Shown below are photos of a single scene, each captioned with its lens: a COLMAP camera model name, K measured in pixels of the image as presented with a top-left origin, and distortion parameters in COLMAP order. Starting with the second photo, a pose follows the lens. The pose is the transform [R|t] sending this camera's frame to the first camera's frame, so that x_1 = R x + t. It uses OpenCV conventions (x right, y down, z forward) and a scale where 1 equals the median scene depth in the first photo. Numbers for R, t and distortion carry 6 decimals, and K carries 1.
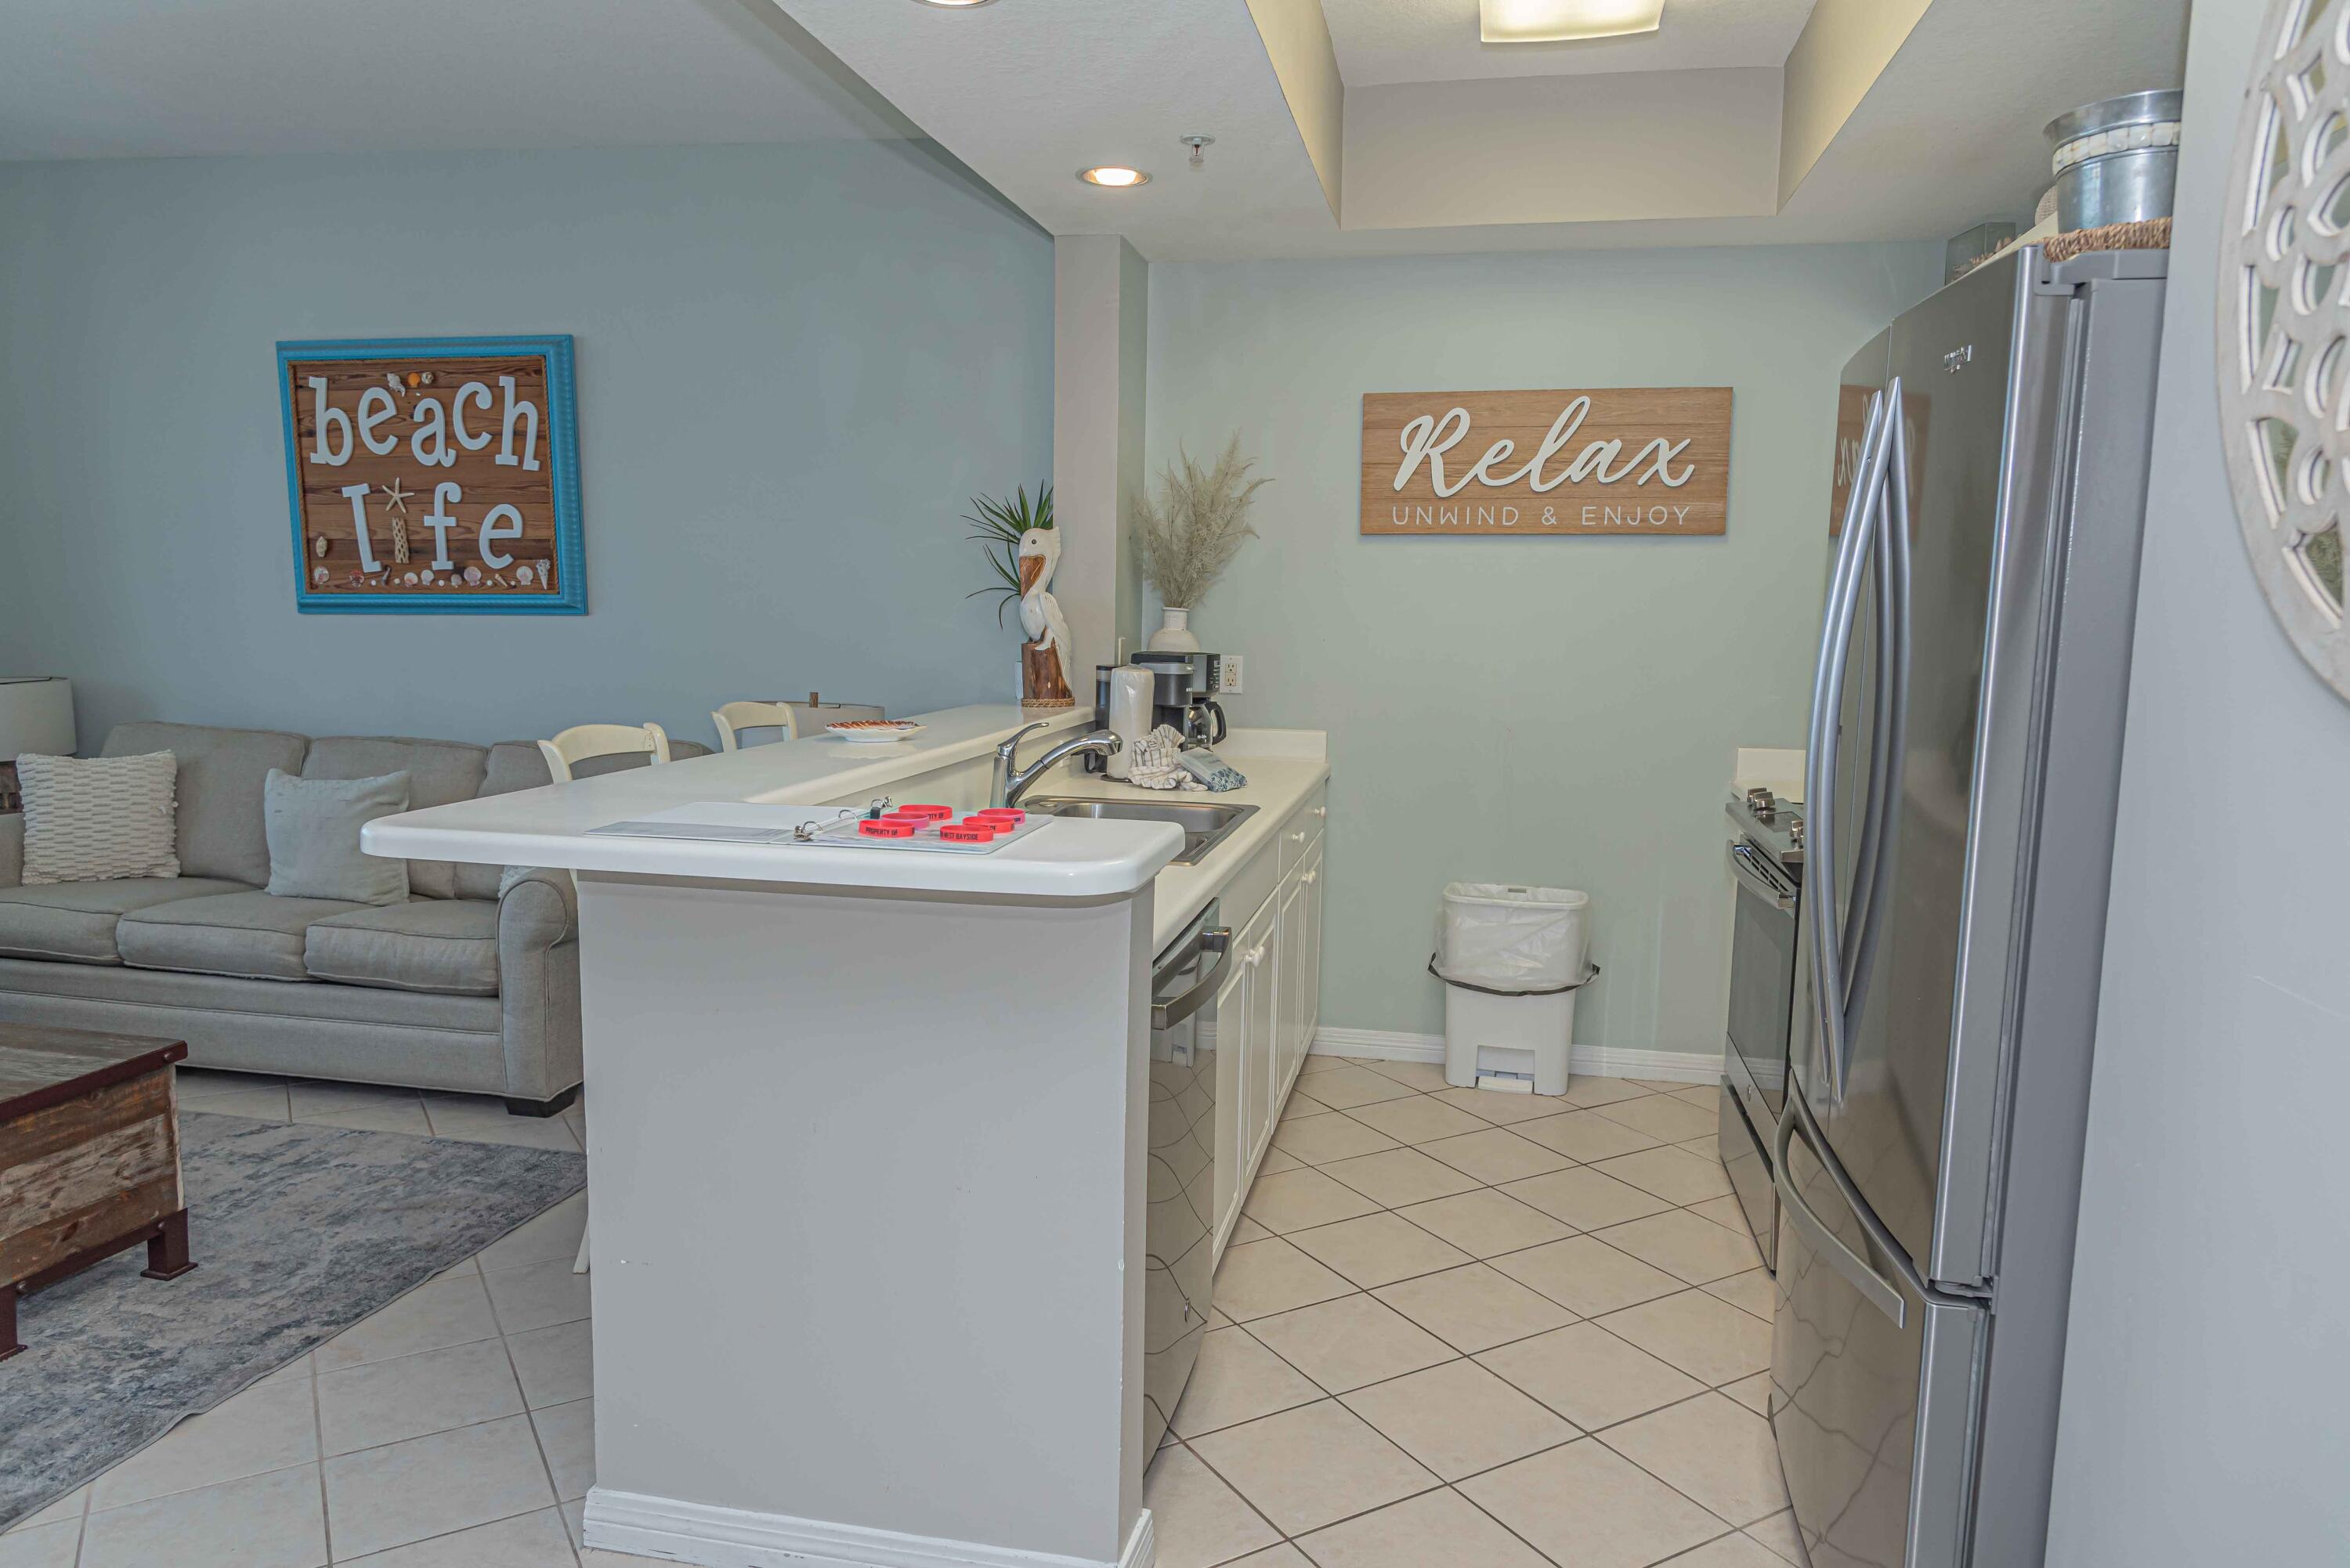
lens RADIAL K [[1557.9, 0, 1164.4], [0, 1557.9, 792.0], [0, 0, 1]] dist [0.016988, -0.016914]
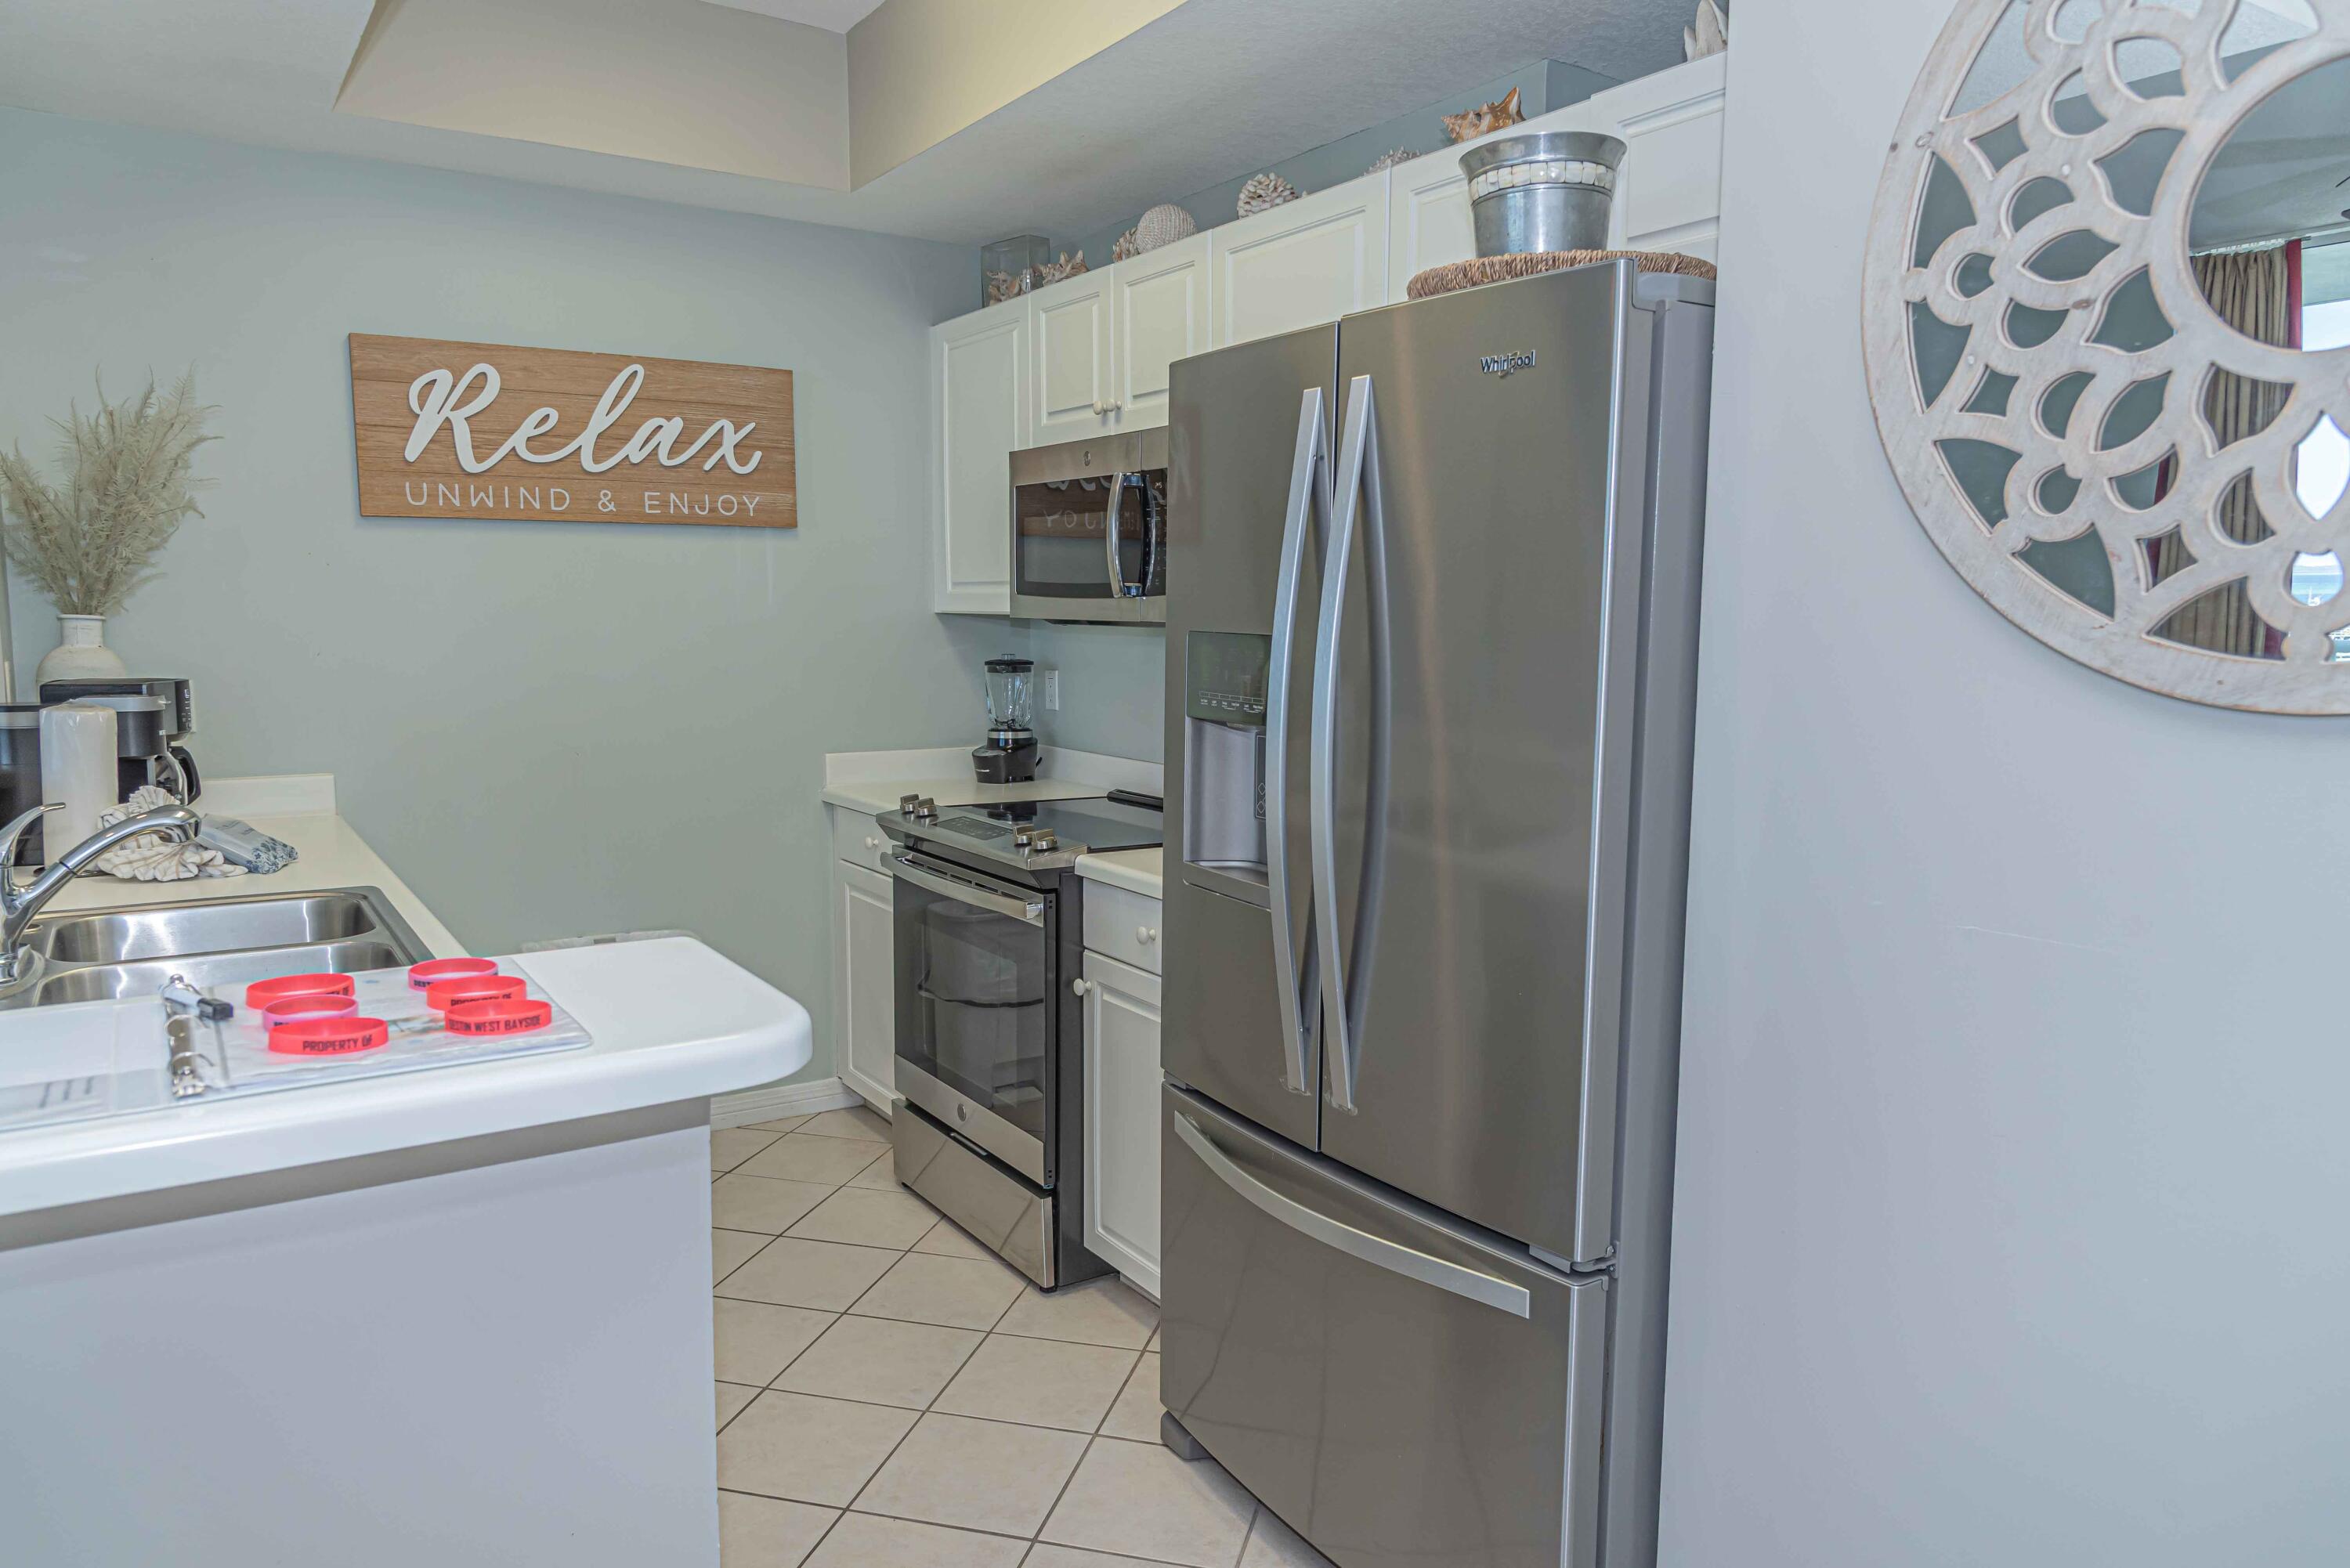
lens RADIAL K [[1579.6, 0, 1161.4], [0, 1579.6, 785.4], [0, 0, 1]] dist [0.030971, -0.024318]
pose [[0.711718, -0.092238, 0.696383, -0.156192], [0.093764, 0.994945, 0.035954, -0.024622], [-0.696179, 0.039707, 0.716769, 0.170235]]
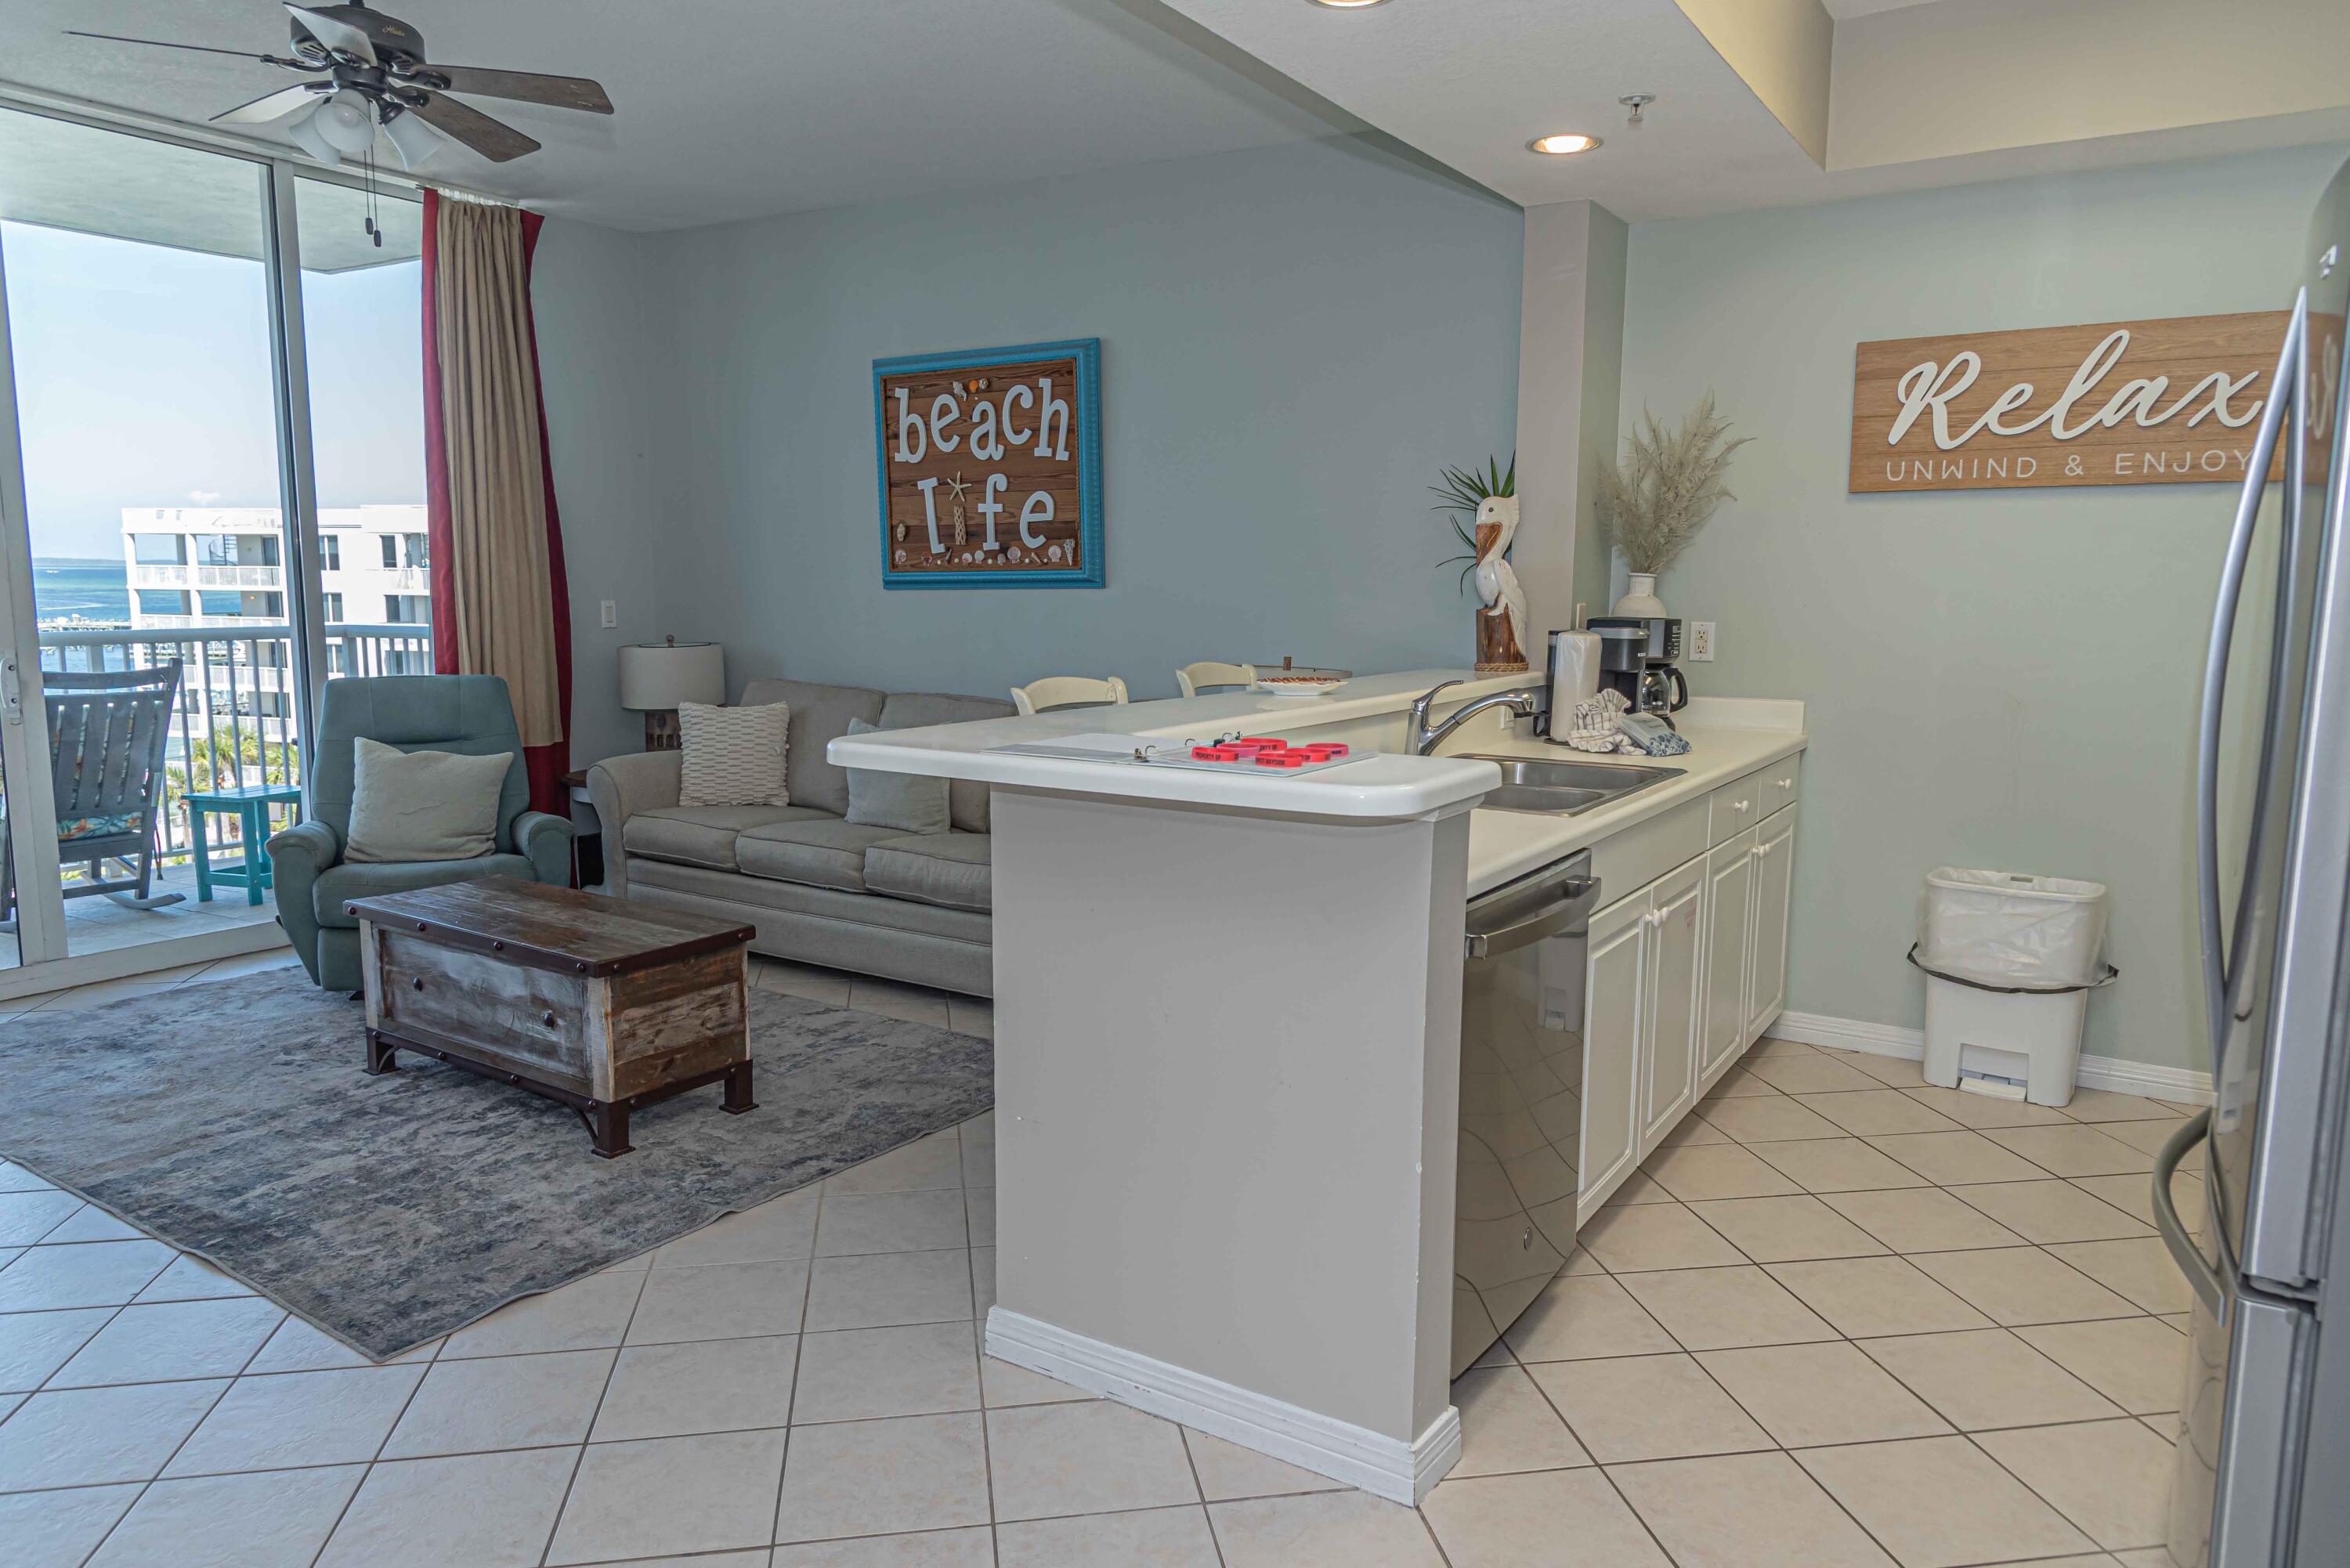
lens RADIAL K [[1555.2, 0, 1166.9], [0, 1555.2, 792.1], [0, 0, 1]] dist [0.027645, -0.028157]
pose [[0.933630, 0.038152, -0.356202, 0.085944], [-0.034380, 0.999266, 0.016917, 0.014257], [0.356586, -0.003548, 0.934256, -0.032745]]
